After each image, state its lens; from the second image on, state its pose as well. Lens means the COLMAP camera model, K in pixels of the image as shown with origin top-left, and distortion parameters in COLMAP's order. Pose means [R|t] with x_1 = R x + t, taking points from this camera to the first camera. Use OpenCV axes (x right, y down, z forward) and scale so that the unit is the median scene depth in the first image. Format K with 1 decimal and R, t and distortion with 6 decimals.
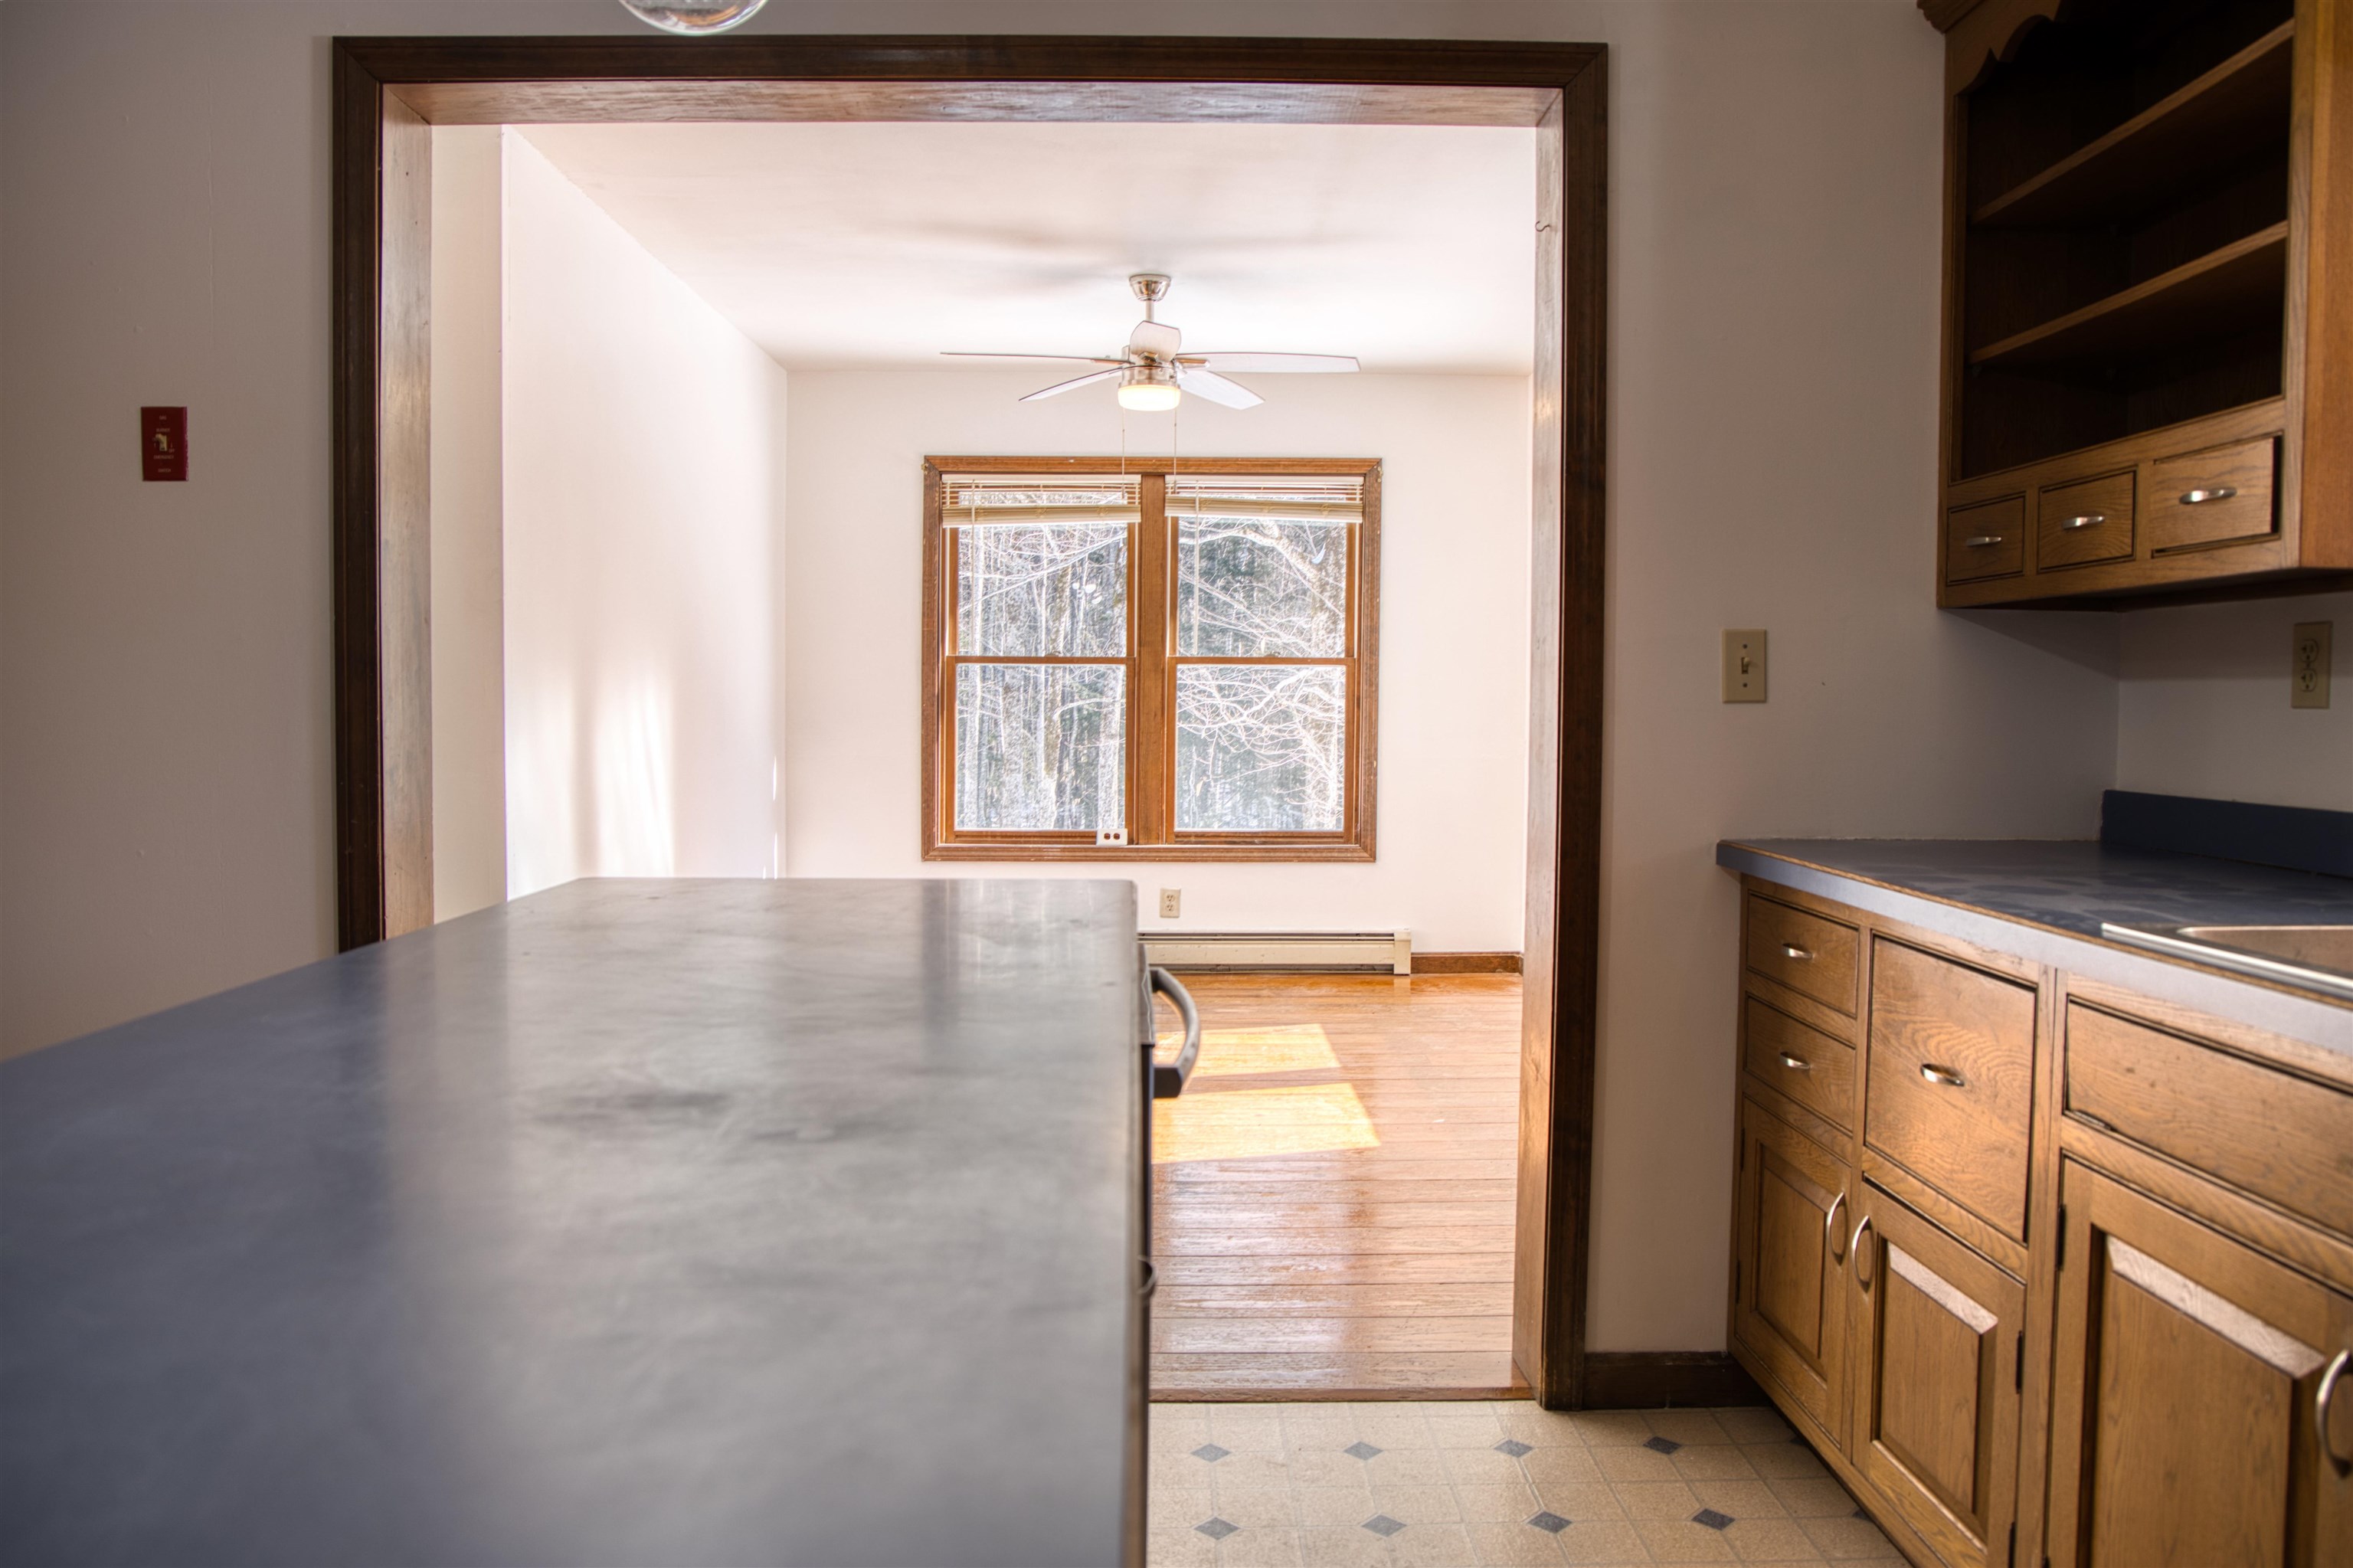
lens RADIAL K [[1644.6, 0, 1176.5], [0, 1644.6, 784.0], [0, 0, 1]] dist [-0.074439, 0.054573]
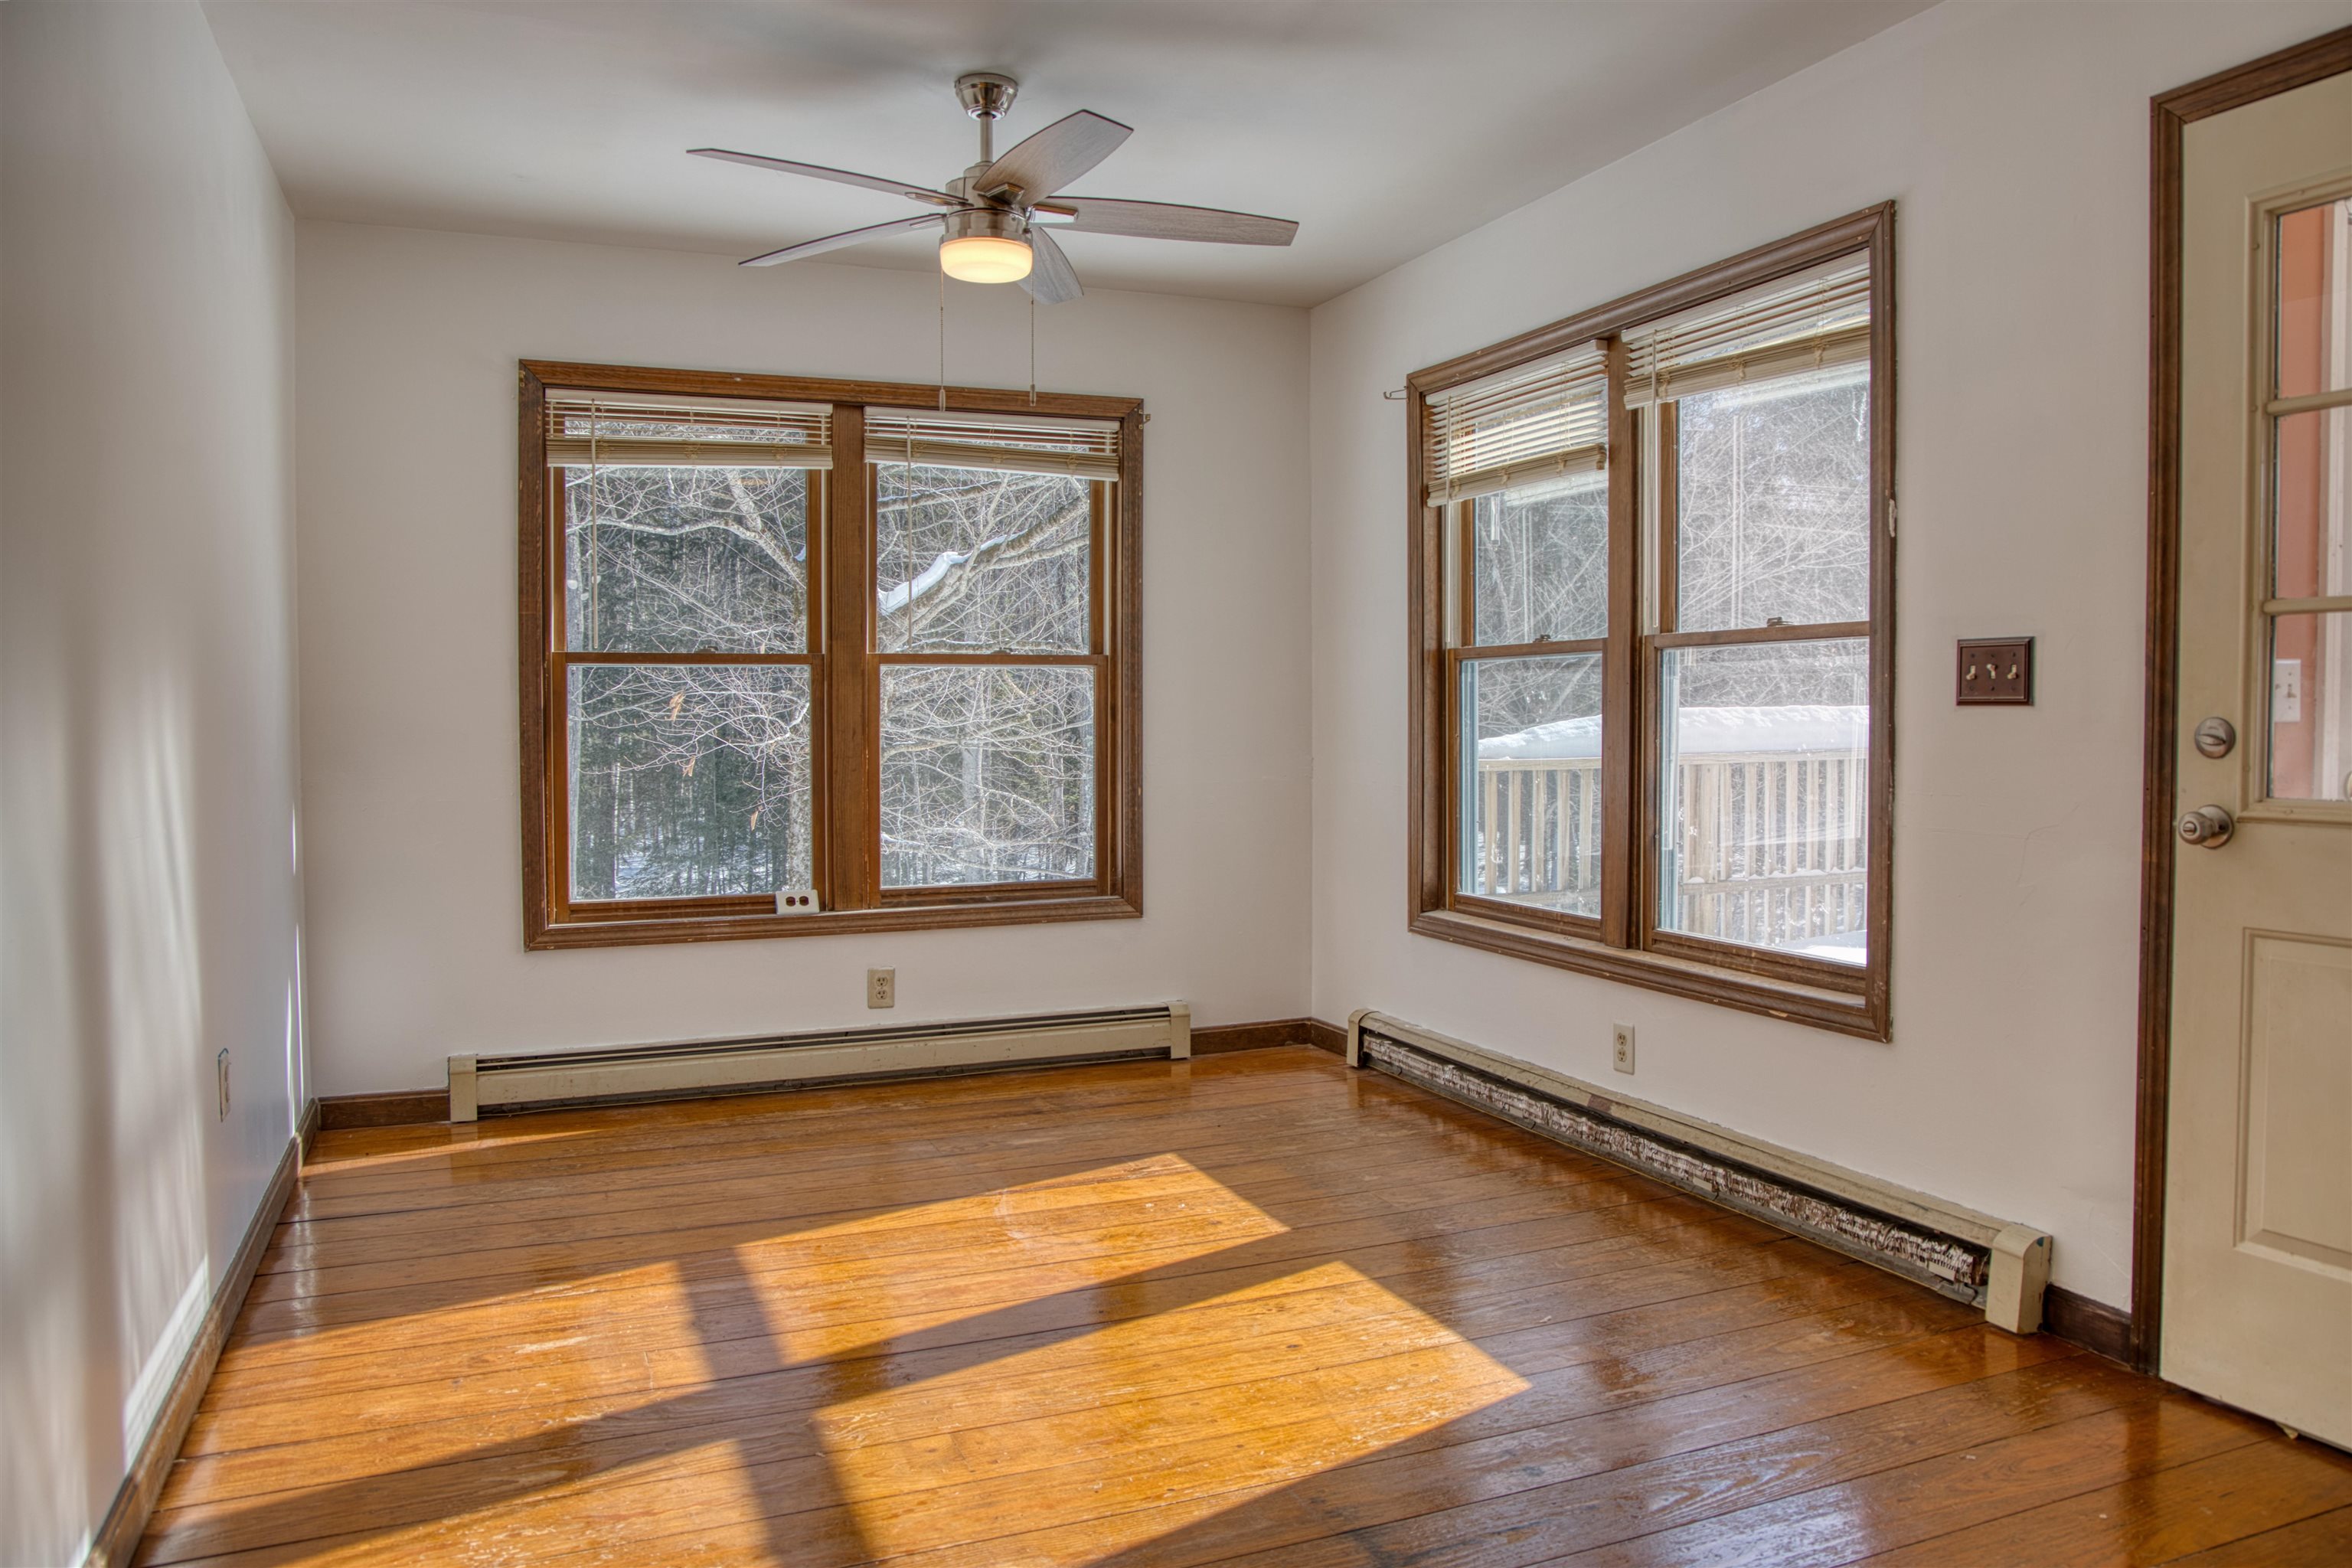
lens RADIAL K [[1643.9, 0, 1176.0], [0, 1643.9, 784.0], [0, 0, 1]] dist [-0.074439, 0.054573]
pose [[0.933455, -0.025961, 0.357754, -0.141587], [0.028561, 0.999590, -0.001985, -0.013774], [-0.357555, 0.012071, 0.933814, 0.266688]]
